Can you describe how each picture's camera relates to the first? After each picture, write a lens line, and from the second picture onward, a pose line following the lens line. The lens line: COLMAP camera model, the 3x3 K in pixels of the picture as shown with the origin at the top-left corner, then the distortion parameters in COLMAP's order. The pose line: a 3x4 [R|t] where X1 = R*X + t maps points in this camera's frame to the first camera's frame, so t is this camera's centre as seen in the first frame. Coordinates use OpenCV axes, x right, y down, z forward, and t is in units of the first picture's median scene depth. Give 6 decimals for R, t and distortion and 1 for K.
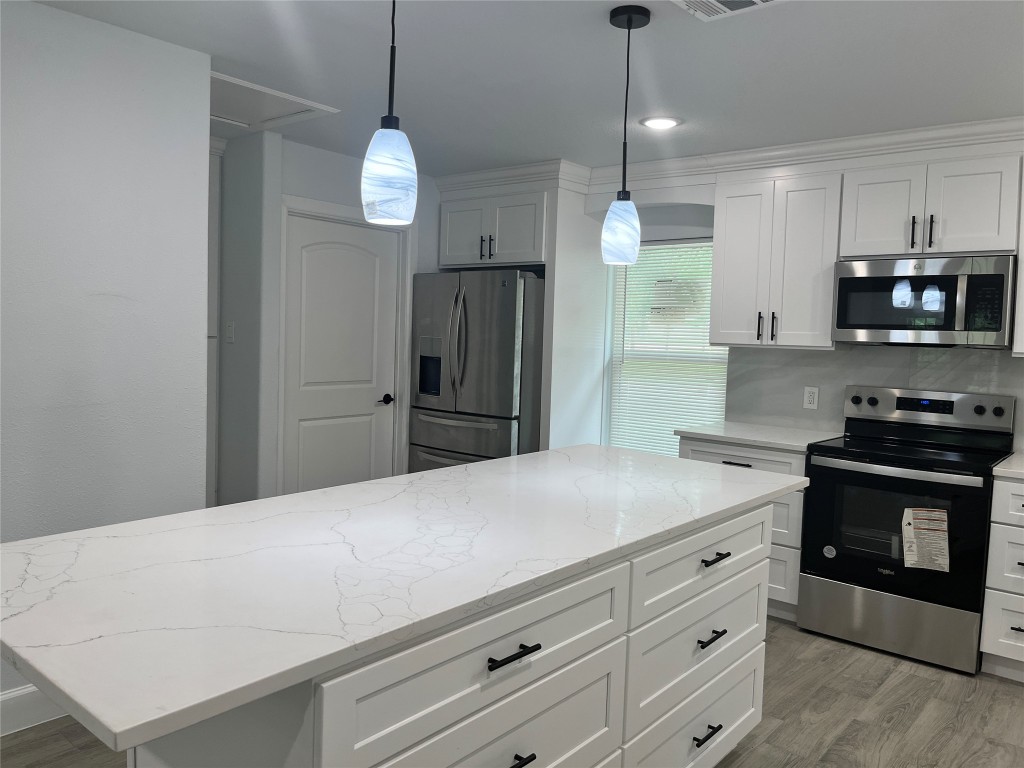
lens RADIAL K [[781.1, 0, 507.8], [0, 781.1, 368.2], [0, 0, 1]] dist [0.053471, -0.065069]
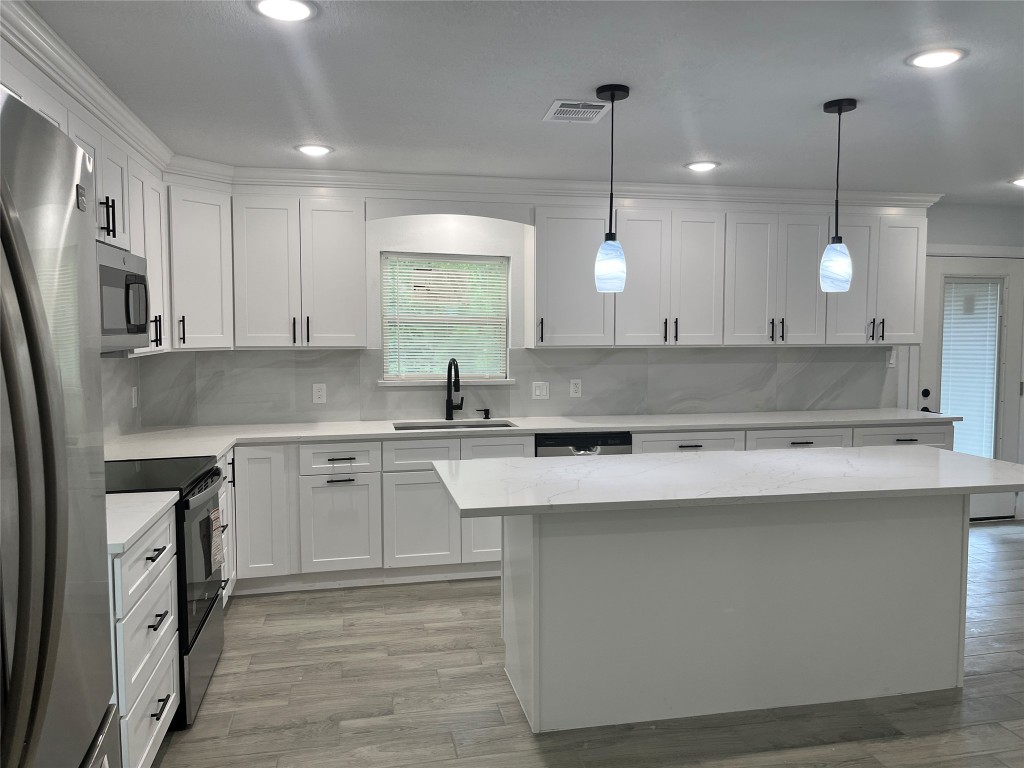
lens RADIAL K [[781.1, 0, 522.5], [0, 781.1, 364.0], [0, 0, 1]] dist [0.053471, -0.065069]
pose [[-0.798246, -0.052152, 0.600070, -0.311214], [0.006728, 0.995410, 0.095461, -0.084194], [-0.602294, 0.080239, -0.794231, 1.315286]]
